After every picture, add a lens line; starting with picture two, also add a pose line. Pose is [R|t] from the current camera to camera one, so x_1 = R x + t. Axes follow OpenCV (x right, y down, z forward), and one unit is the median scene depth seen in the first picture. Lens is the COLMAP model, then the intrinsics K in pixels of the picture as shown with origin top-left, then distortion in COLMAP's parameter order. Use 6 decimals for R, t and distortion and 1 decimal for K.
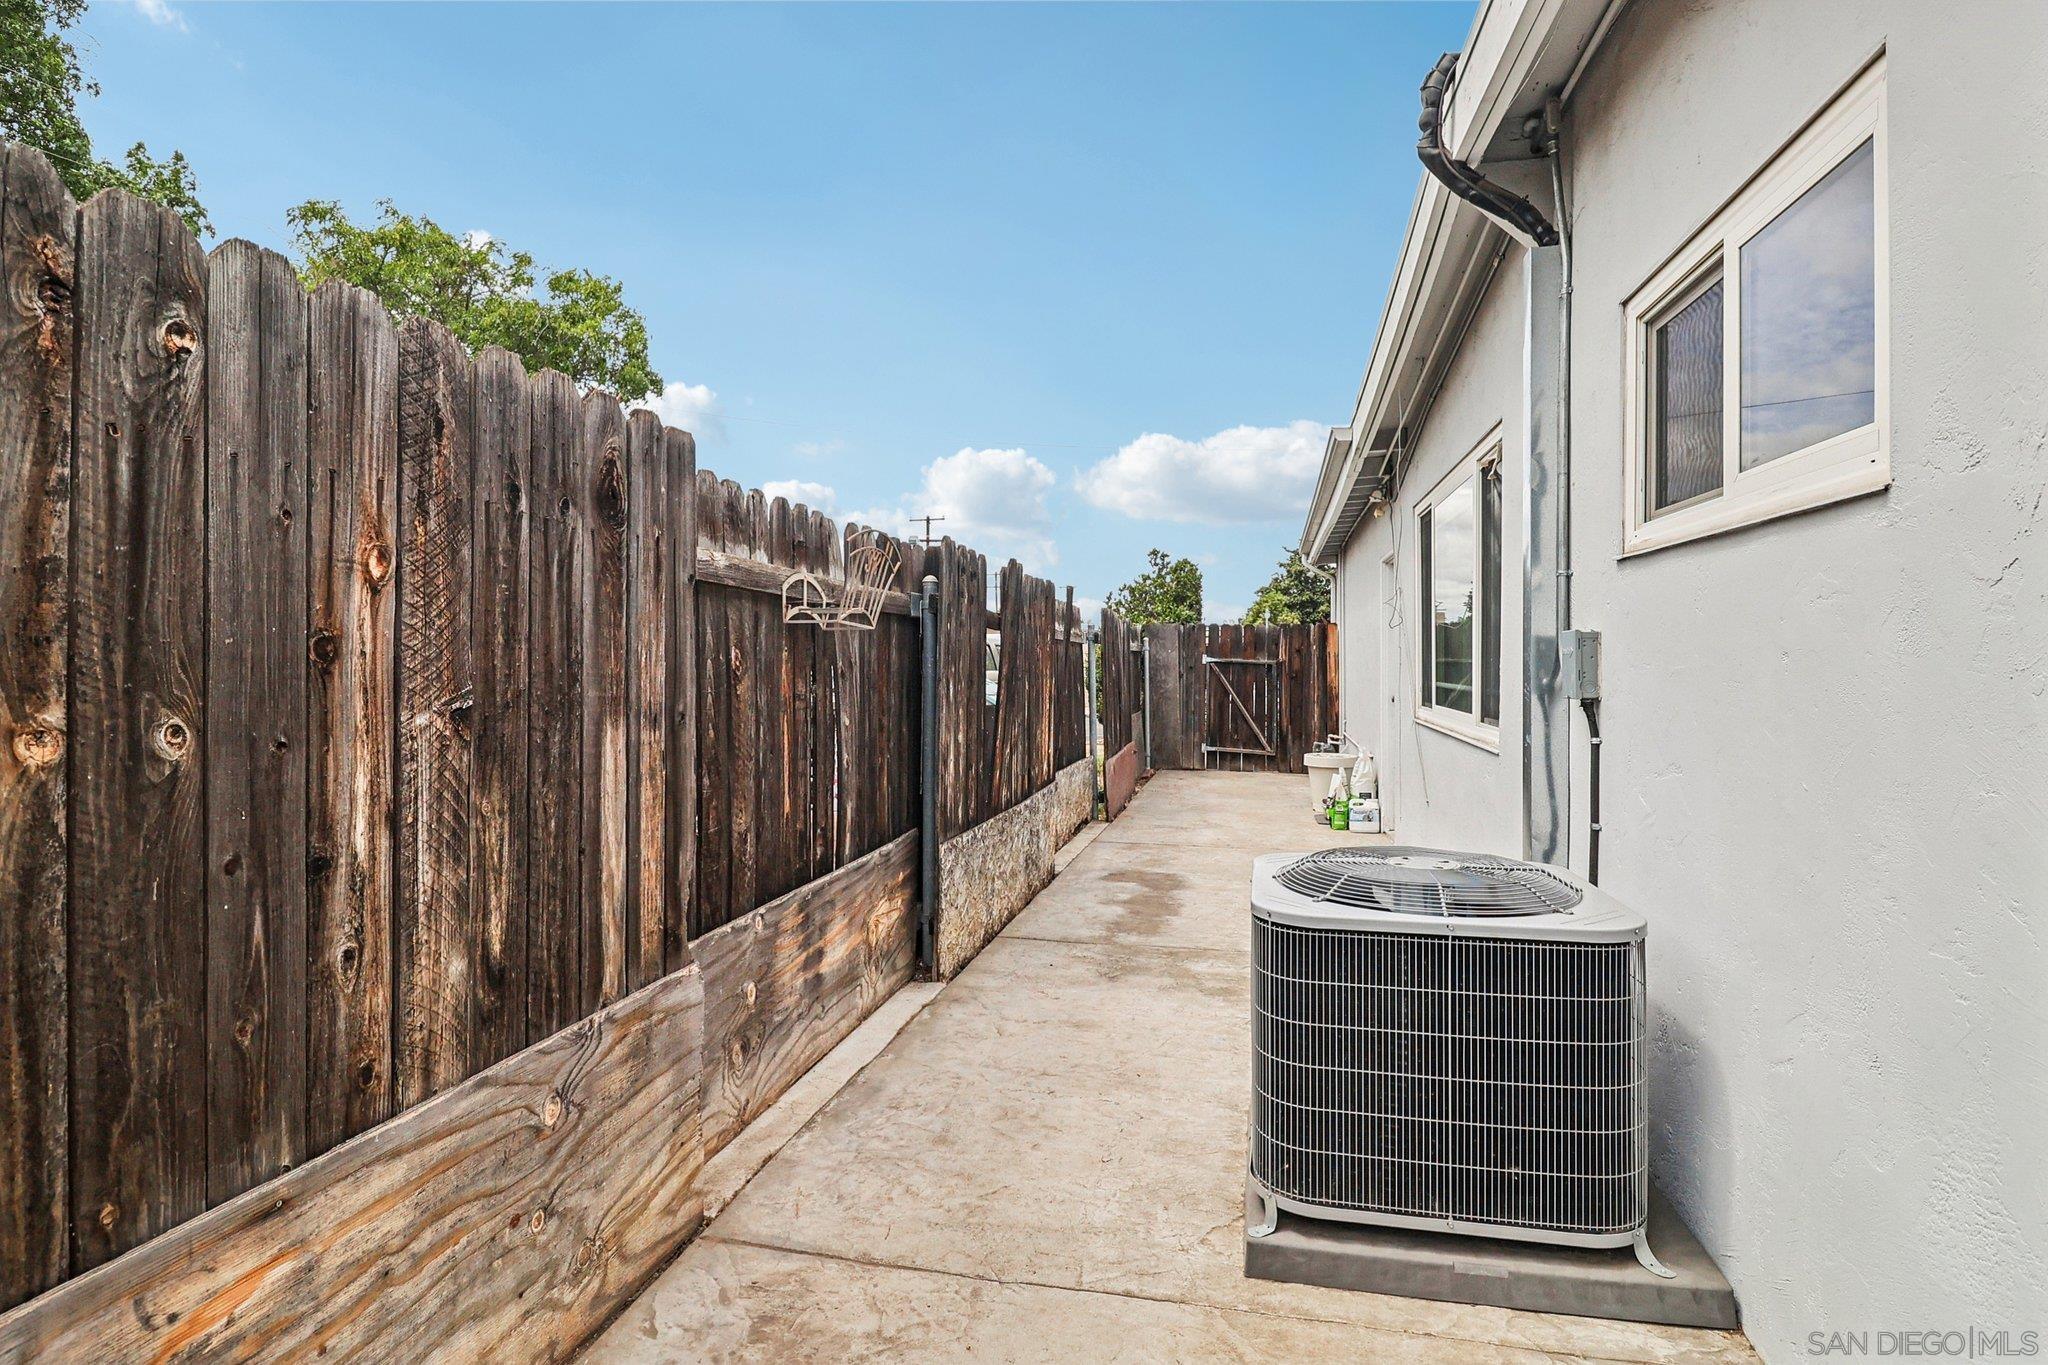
lens RADIAL K [[1102.0, 0, 1023.8], [0, 1102.0, 657.5], [0, 0, 1]] dist [0.008182, -0.016096]
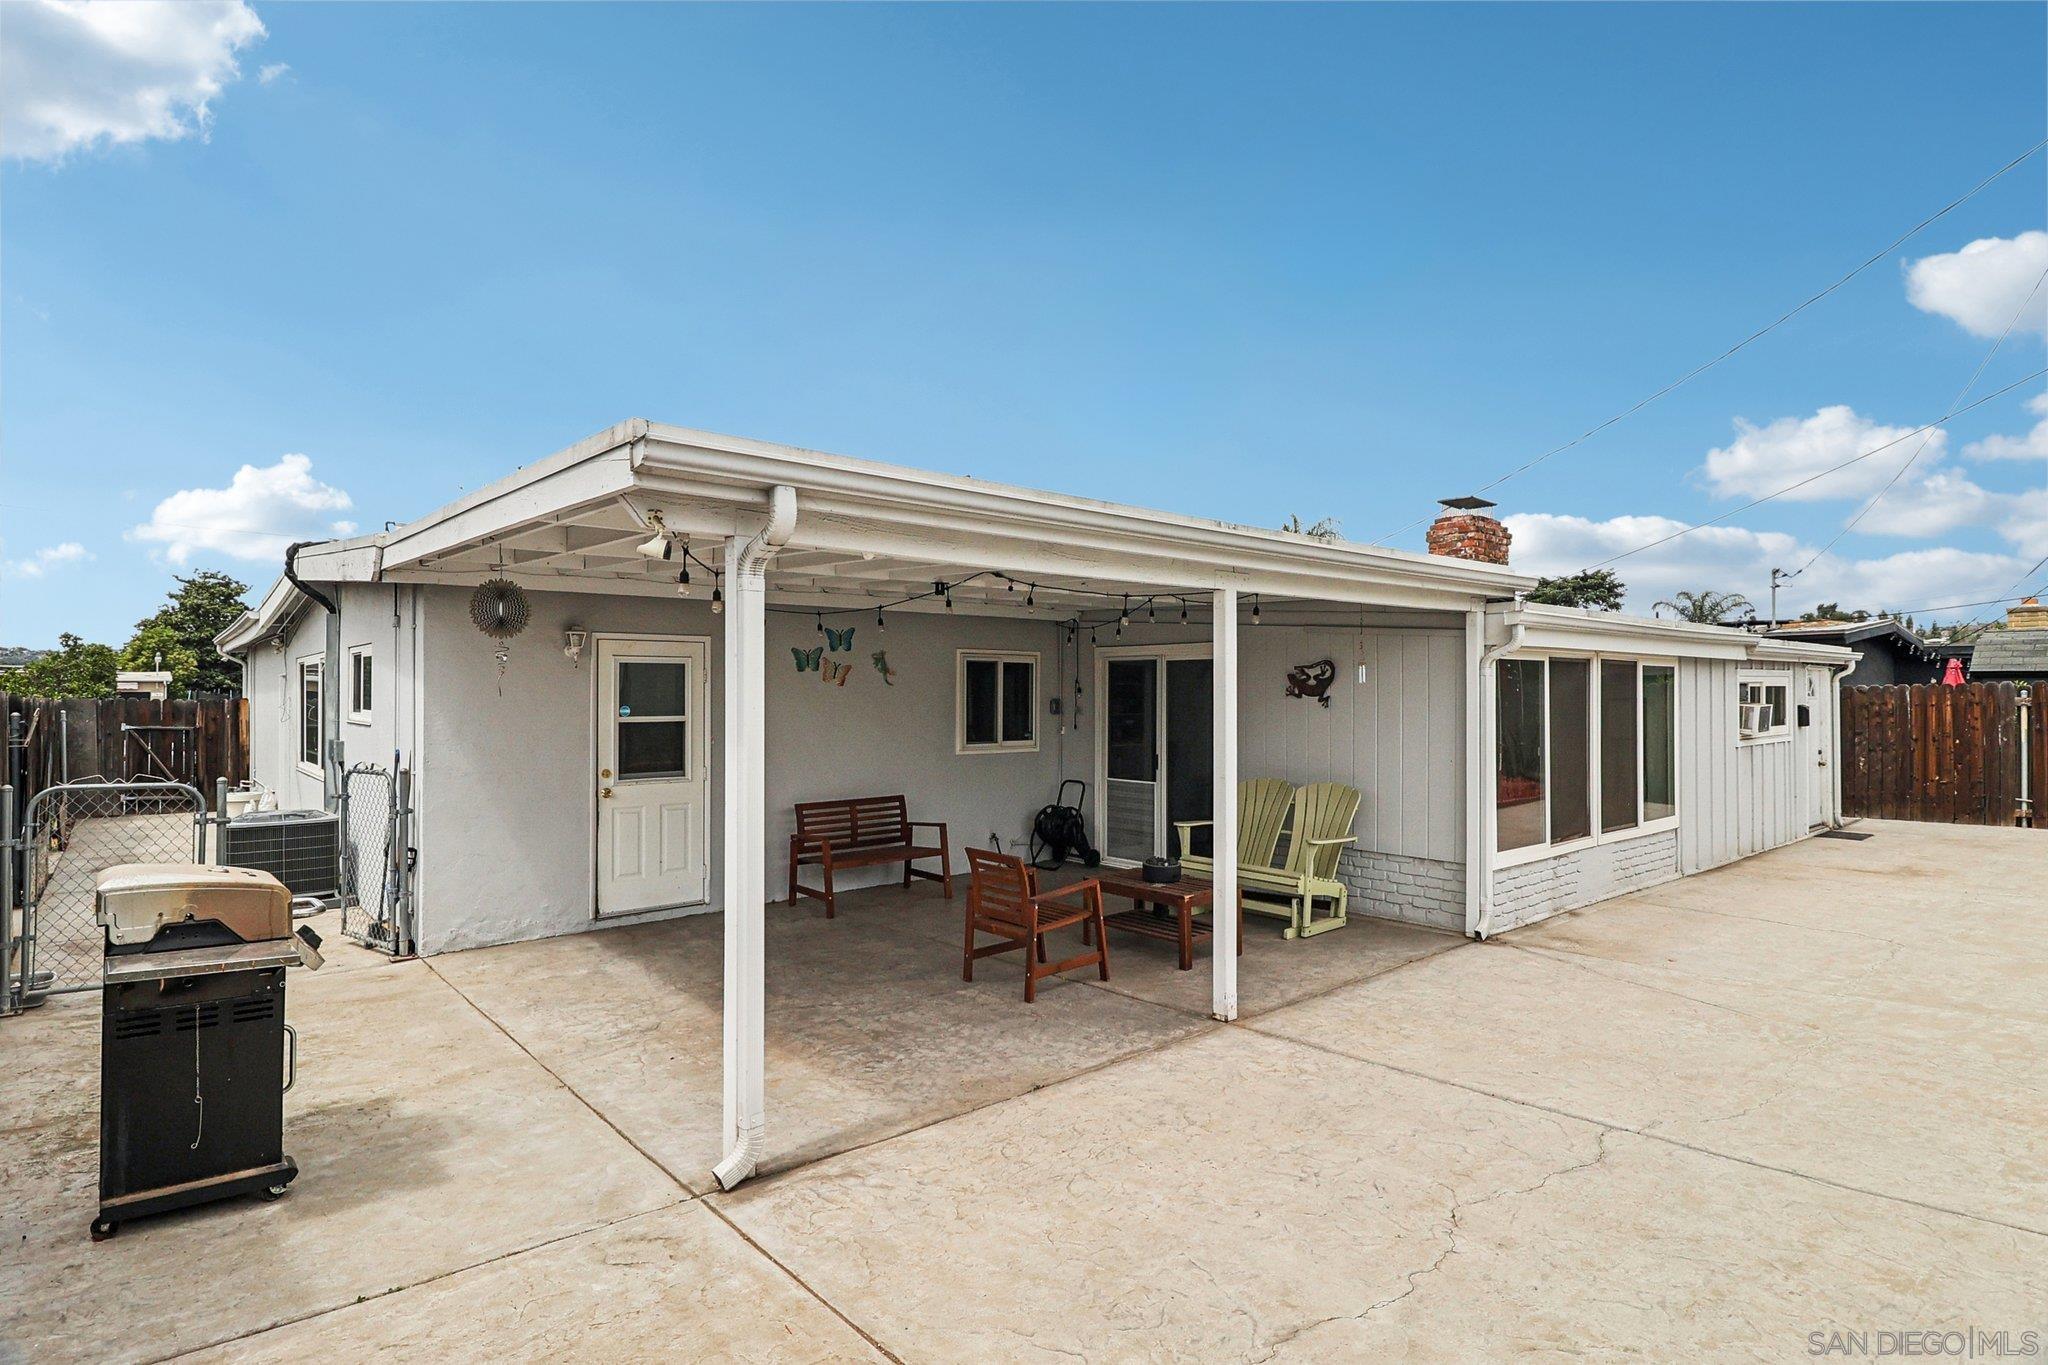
lens RADIAL K [[1033.8, 0, 1025.1], [0, 1033.8, 671.0], [0, 0, 1]] dist [0.001510, -0.014684]
pose [[0.601975, 0.011710, 0.798429, -0.155320], [0.006339, 0.999791, -0.019442, -0.033934], [-0.798489, 0.016765, 0.601775, -0.536254]]
